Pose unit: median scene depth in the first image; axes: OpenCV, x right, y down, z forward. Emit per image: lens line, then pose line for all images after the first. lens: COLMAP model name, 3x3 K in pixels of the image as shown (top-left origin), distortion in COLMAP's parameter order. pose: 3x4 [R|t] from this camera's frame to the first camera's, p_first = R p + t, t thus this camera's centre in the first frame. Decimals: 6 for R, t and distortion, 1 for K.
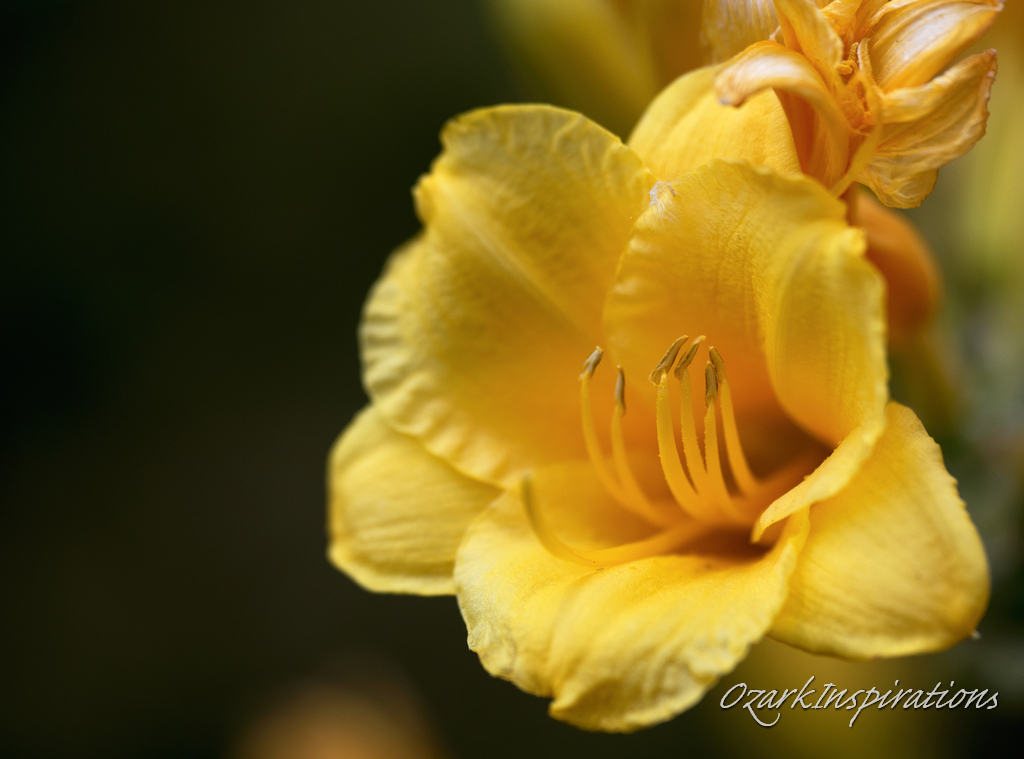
lens RADIAL K [[5647.3, 0, 509.6], [0, 5647.3, 384.9], [0, 0, 1]] dist [-0.887712, 0.000000]
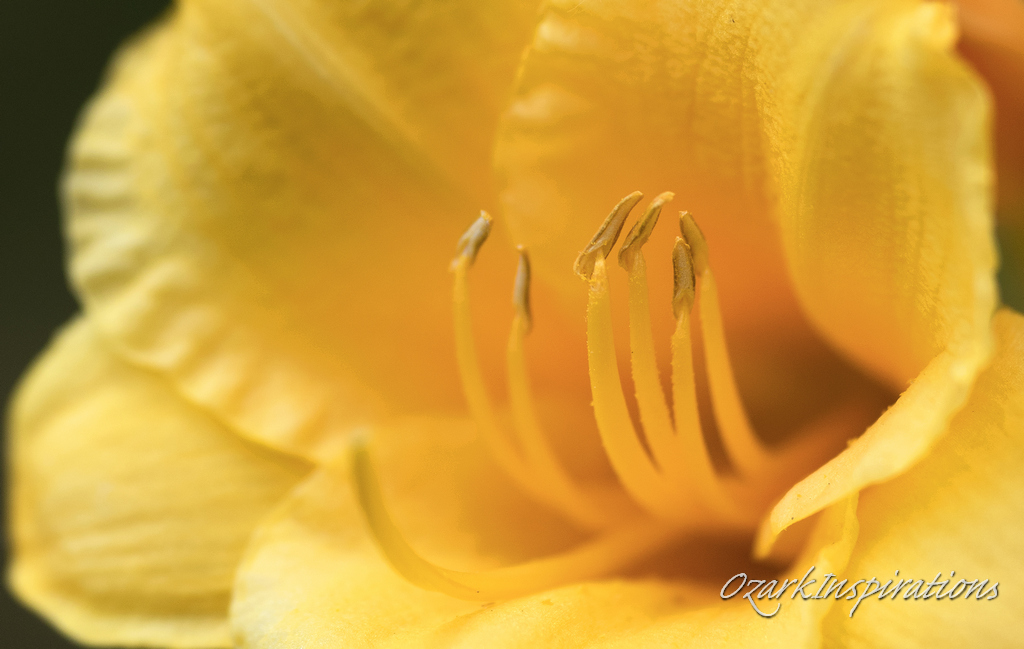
lens RADIAL K [[6296.8, 0, 511.1], [0, 6296.8, 326.6], [0, 0, 1]] dist [-0.289172, 0.000000]
pose [[0.999975, -0.002089, 0.006756, 0.014135], [0.002130, 0.999979, -0.006158, 0.008630], [-0.006743, 0.006173, 0.999958, 0.368046]]
